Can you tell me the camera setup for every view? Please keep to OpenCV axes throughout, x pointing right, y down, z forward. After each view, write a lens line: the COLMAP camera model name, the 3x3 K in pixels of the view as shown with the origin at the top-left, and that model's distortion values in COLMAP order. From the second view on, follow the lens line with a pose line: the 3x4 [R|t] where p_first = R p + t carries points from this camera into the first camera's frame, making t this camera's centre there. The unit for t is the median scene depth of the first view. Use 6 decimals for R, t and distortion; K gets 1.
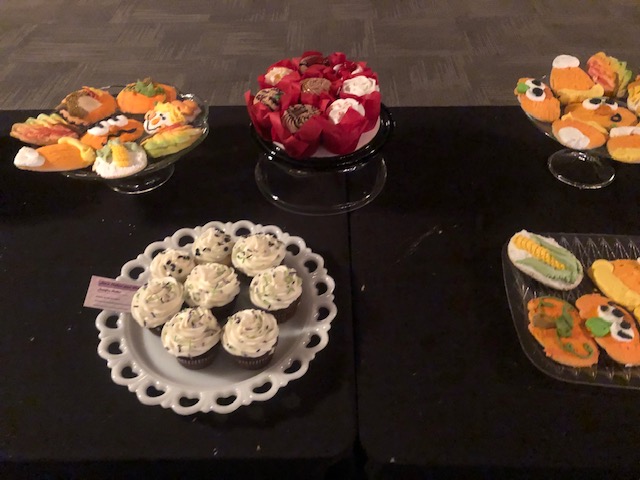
lens RADIAL K [[515.8, 0, 320.0], [0, 515.8, 240.0], [0, 0, 1]] dist [0.106893, -0.299059]
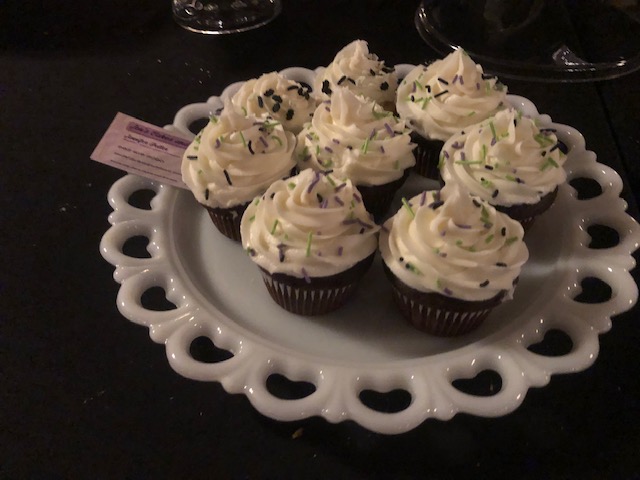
lens RADIAL K [[515.8, 0, 320.0], [0, 515.8, 240.0], [0, 0, 1]] dist [0.106893, -0.299059]
pose [[0.984924, 0.122678, -0.121965, -0.183778], [-0.122990, 0.992395, 0.004991, 0.183749], [0.121650, 0.010085, 0.992522, 0.575633]]
